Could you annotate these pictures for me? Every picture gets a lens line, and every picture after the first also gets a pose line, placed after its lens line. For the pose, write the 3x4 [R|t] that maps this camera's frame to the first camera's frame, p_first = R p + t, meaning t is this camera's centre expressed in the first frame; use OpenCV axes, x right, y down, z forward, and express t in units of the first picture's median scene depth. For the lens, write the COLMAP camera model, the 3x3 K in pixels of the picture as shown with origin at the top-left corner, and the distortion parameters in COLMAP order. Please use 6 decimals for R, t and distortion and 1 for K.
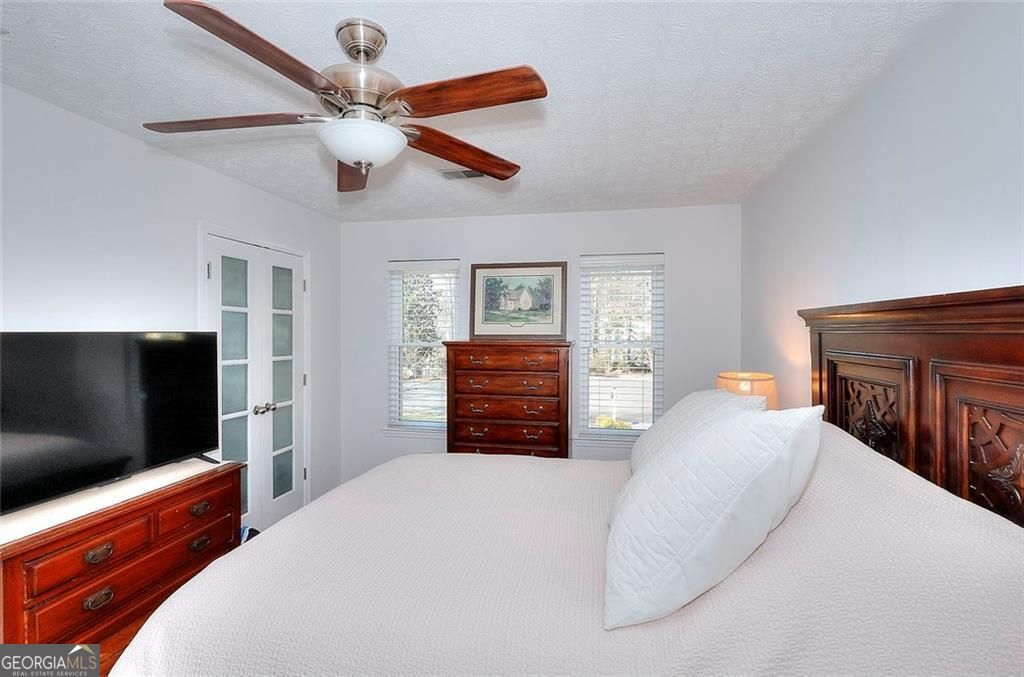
lens RADIAL K [[469.2, 0, 513.0], [0, 469.2, 336.7], [0, 0, 1]] dist [-0.000622, -0.000380]
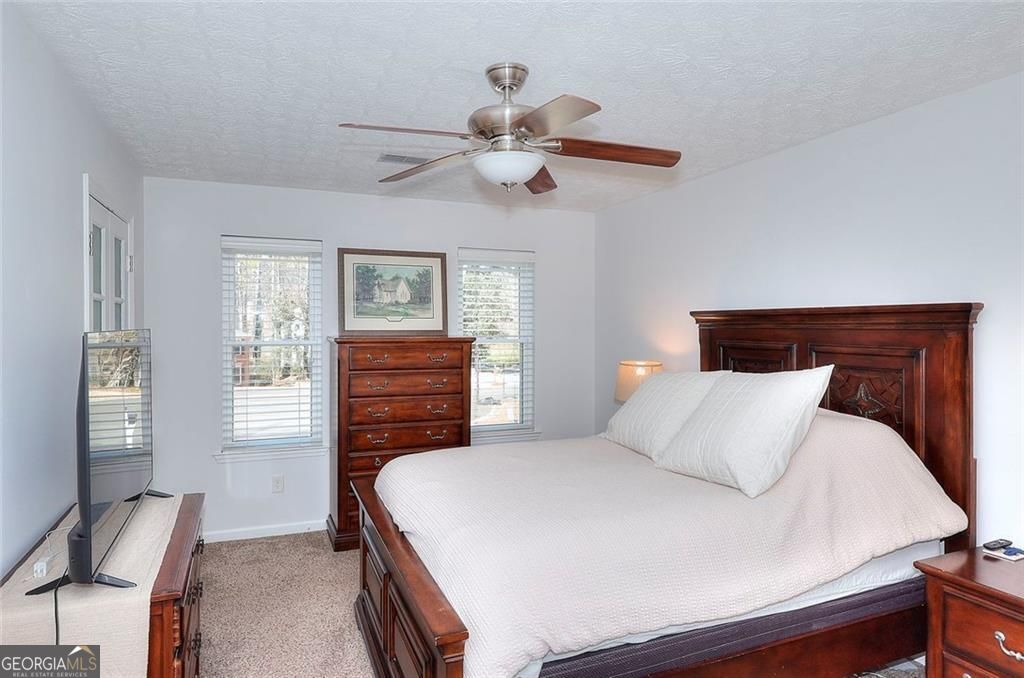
lens RADIAL K [[605.3, 0, 510.7], [0, 605.3, 332.8], [0, 0, 1]] dist [-0.001578, -0.000242]
pose [[0.842328, -0.005740, 0.538935, -0.431730], [0.005041, 0.999983, 0.002771, -0.001449], [-0.538942, 0.000382, 0.842343, -0.100489]]
